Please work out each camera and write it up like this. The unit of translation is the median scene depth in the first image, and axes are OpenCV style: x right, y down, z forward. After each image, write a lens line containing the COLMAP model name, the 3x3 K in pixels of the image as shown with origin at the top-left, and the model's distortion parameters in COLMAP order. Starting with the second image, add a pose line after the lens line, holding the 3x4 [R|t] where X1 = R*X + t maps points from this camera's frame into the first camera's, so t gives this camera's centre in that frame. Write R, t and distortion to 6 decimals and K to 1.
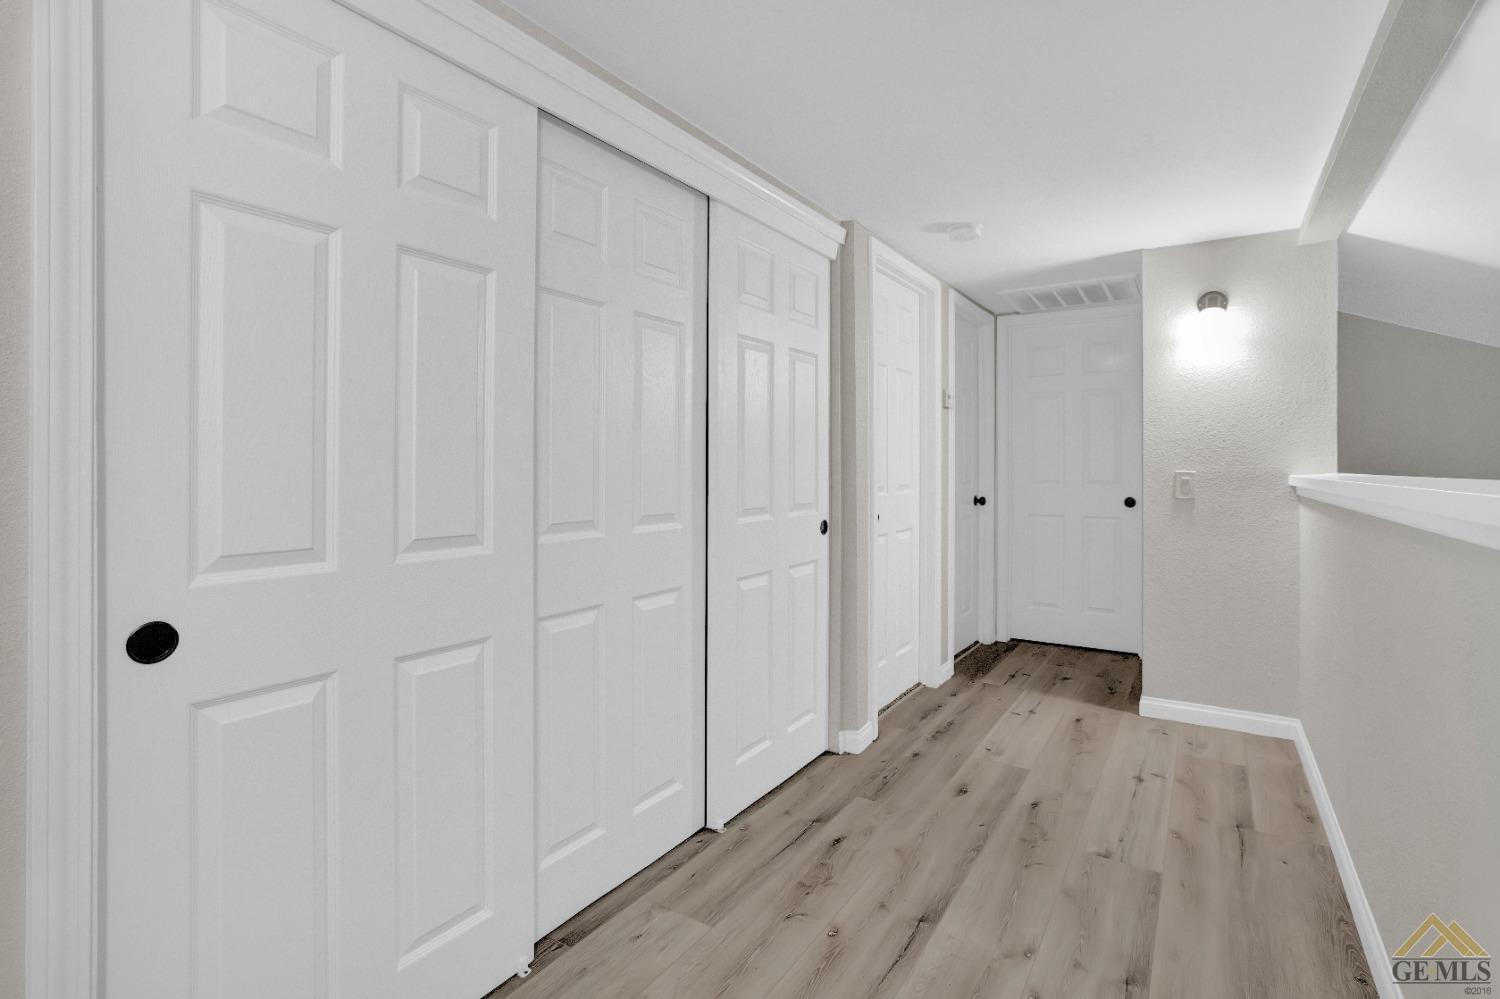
lens RADIAL K [[727.4, 0, 731.3], [0, 727.4, 471.6], [0, 0, 1]] dist [-0.009725, 0.002389]
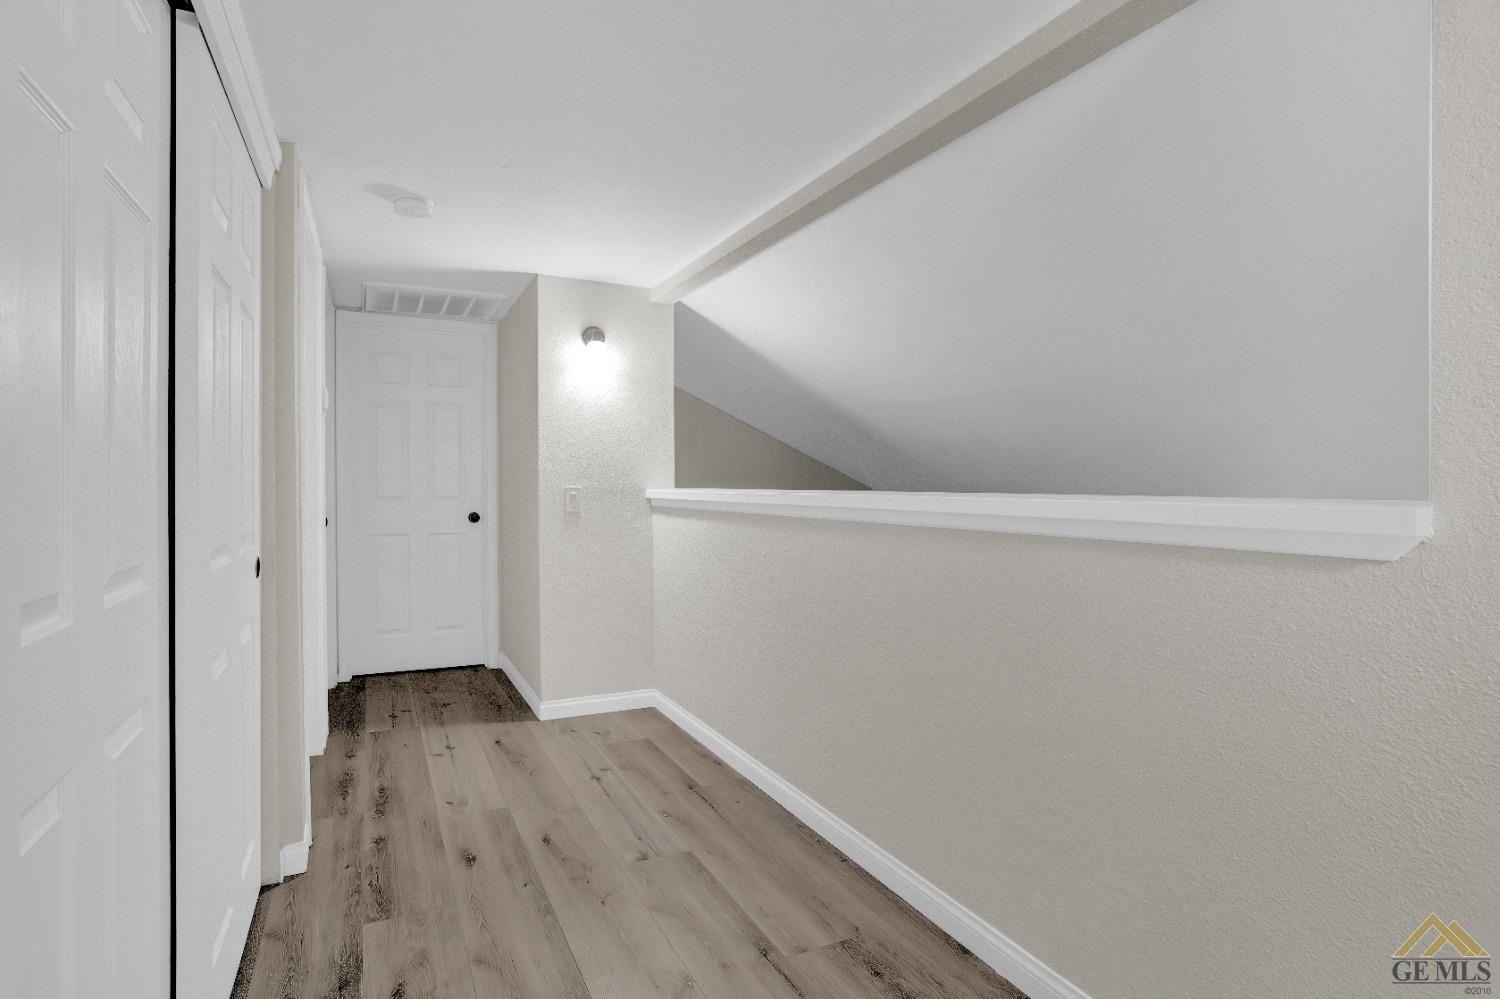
lens RADIAL K [[741.1, 0, 712.6], [0, 741.1, 487.0], [0, 0, 1]] dist [-0.015009, 0.003023]
pose [[0.539307, -0.001802, 0.842108, -0.227877], [0.002690, 0.999996, 0.000416, 0.000316], [-0.842105, 0.002041, 0.539309, 0.249179]]
